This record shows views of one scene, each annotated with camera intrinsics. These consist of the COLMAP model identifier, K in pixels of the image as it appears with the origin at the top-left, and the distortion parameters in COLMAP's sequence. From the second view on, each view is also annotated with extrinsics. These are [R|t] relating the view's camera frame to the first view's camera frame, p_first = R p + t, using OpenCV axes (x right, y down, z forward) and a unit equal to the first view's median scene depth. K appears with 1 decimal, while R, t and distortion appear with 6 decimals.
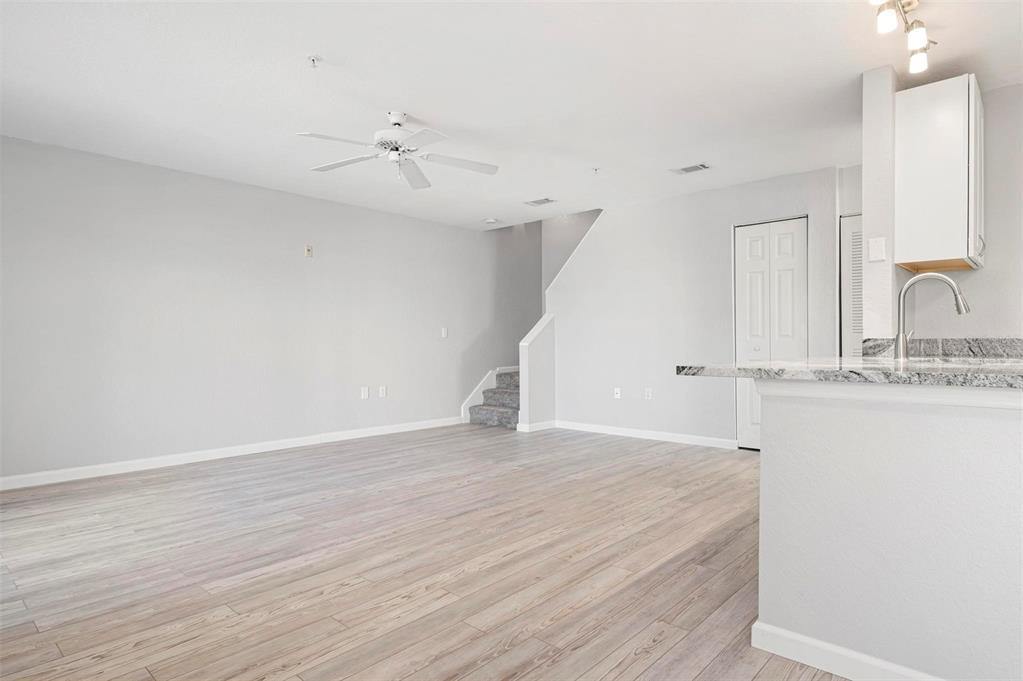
lens RADIAL K [[564.6, 0, 516.1], [0, 564.6, 340.9], [0, 0, 1]] dist [0.003335, 0.000235]
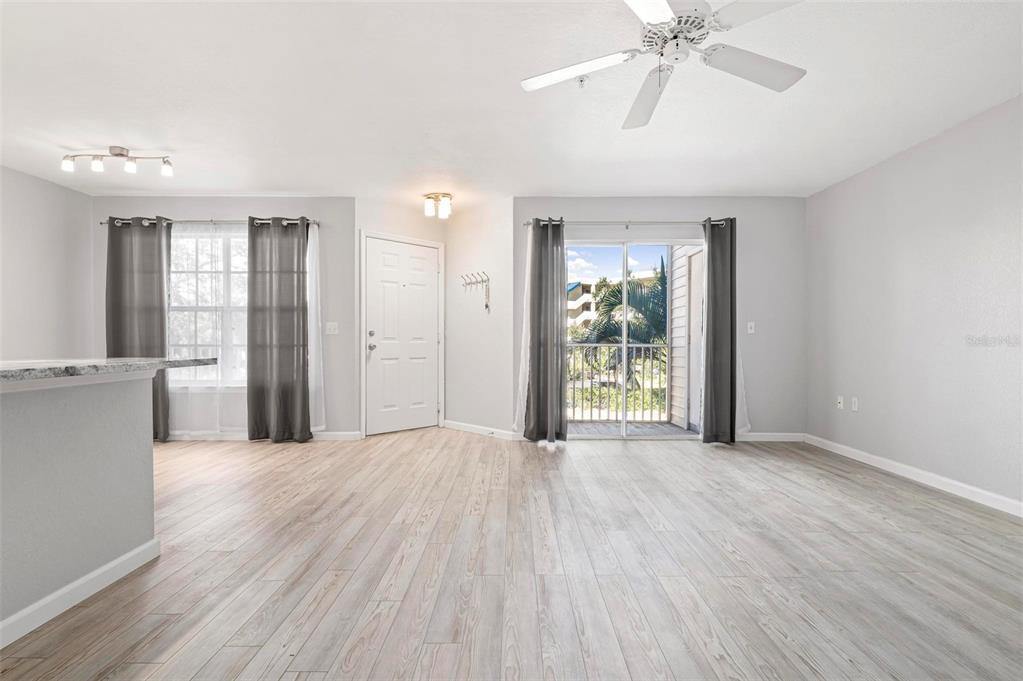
lens RADIAL K [[503.4, 0, 515.3], [0, 503.4, 343.1], [0, 0, 1]] dist [-0.002231, -0.001489]
pose [[-0.739207, 0.003029, -0.673472, 0.347184], [0.001125, 0.999994, 0.003263, 0.003880], [0.673478, 0.001655, -0.739206, 1.451787]]
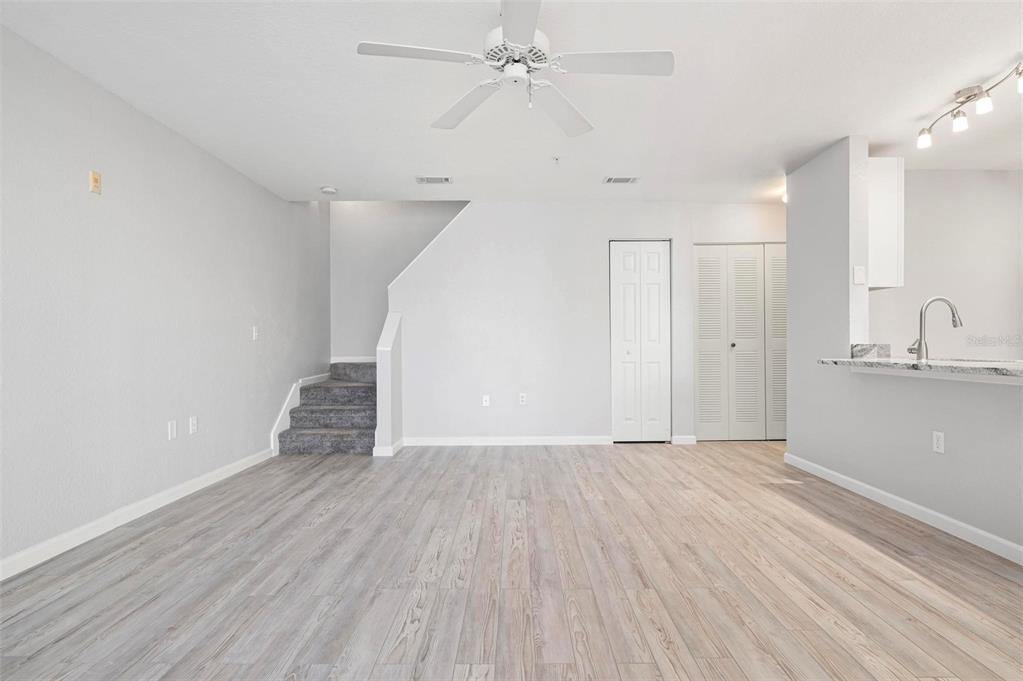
lens RADIAL K [[531.0, 0, 516.4], [0, 531.0, 341.0], [0, 0, 1]] dist [0.002795, -0.001967]
pose [[0.738012, 0.004169, 0.674775, -0.712170], [-0.000966, 0.999986, -0.005121, -0.003870], [-0.674787, 0.003127, 0.738006, 0.593462]]
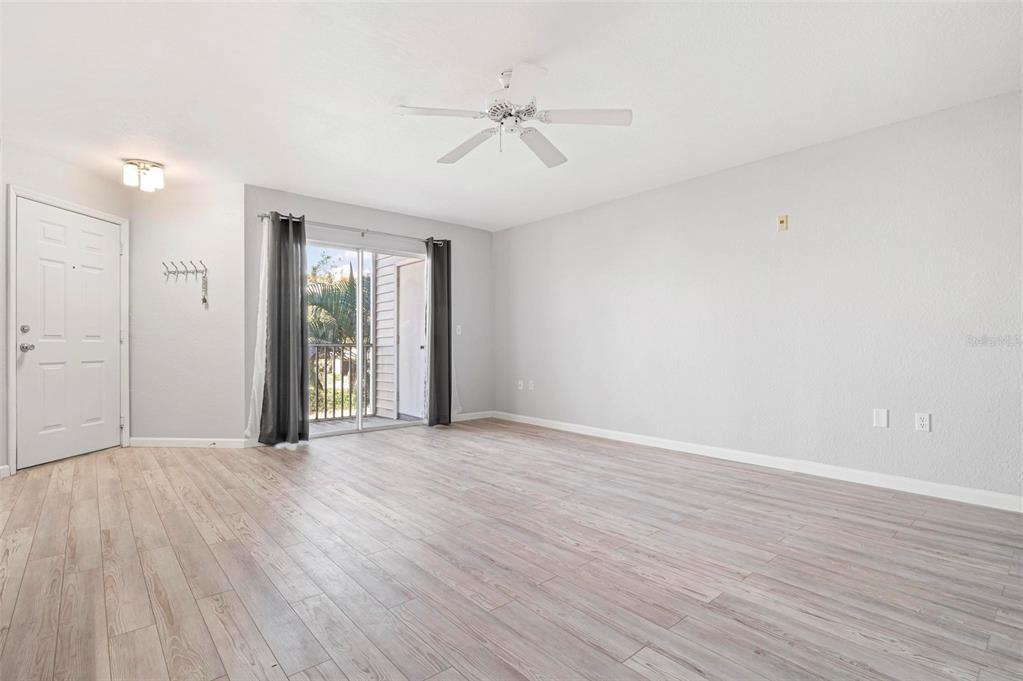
lens RADIAL K [[485.1, 0, 516.0], [0, 485.1, 343.2], [0, 0, 1]] dist [0.002262, -0.010847]
pose [[-0.109150, 0.000721, -0.994025, 0.595574], [0.002122, 0.999998, 0.000492, 0.012741], [0.994023, -0.002055, -0.109151, 1.214154]]
